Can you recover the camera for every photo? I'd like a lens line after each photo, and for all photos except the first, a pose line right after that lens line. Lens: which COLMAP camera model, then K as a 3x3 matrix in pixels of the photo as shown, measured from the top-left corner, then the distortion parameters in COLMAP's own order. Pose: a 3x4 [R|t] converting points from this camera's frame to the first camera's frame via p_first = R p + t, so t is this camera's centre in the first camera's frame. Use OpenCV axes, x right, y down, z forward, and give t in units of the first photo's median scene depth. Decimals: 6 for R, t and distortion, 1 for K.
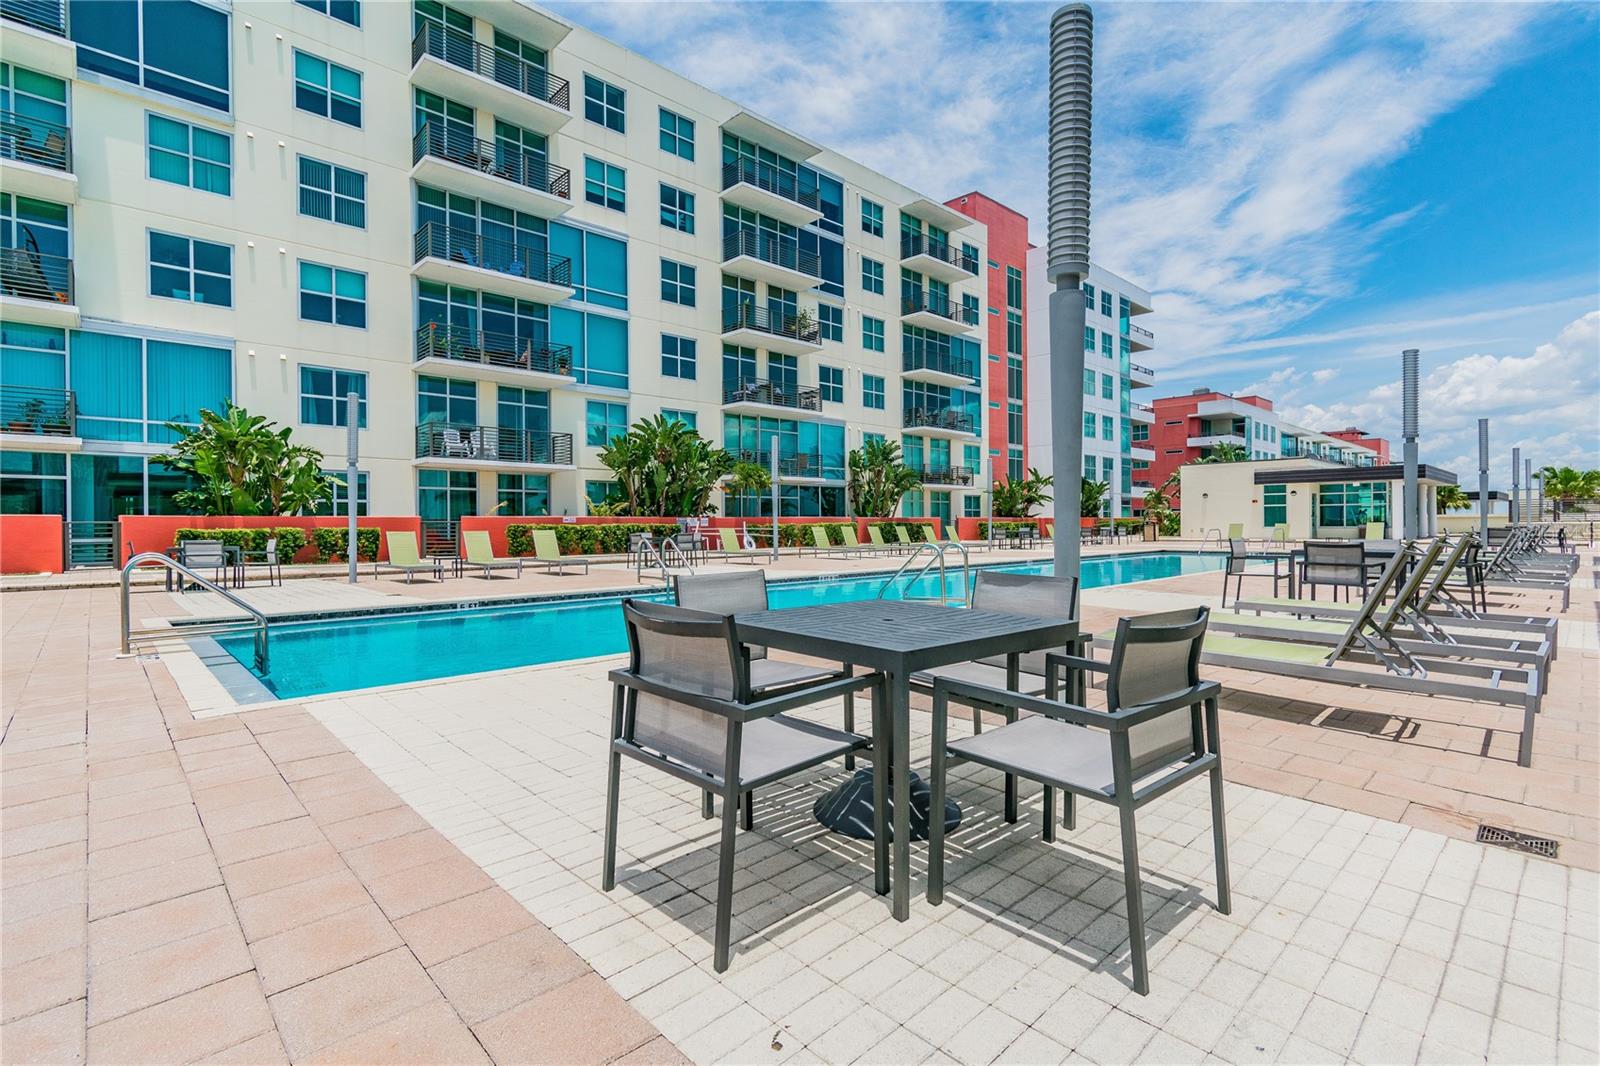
lens RADIAL K [[711.2, 0, 784.1], [0, 711.2, 522.2], [0, 0, 1]] dist [0.016833, 0.000182]
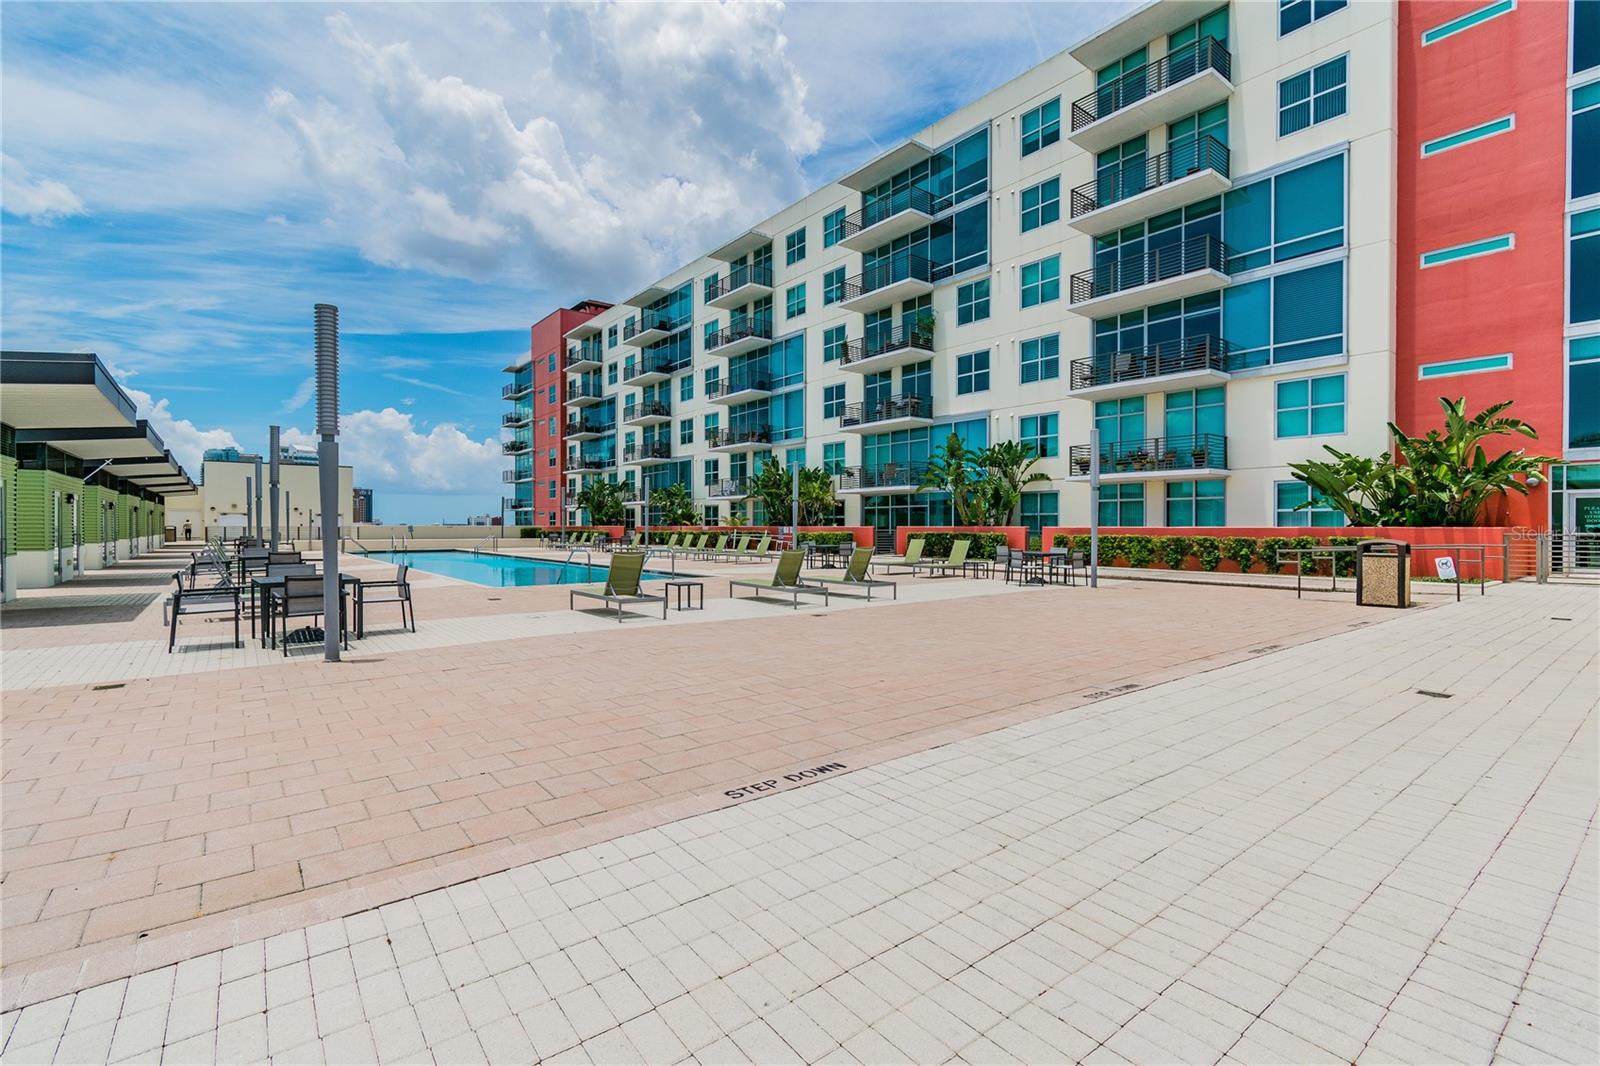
lens RADIAL K [[711.2, 0, 784.1], [0, 711.2, 522.2], [0, 0, 1]] dist [0.016833, 0.000182]
pose [[-0.058017, -0.009116, -0.998274, 0.807062], [-0.009687, 0.999916, -0.008568, -0.003646], [0.998269, 0.009173, -0.058100, 0.712073]]
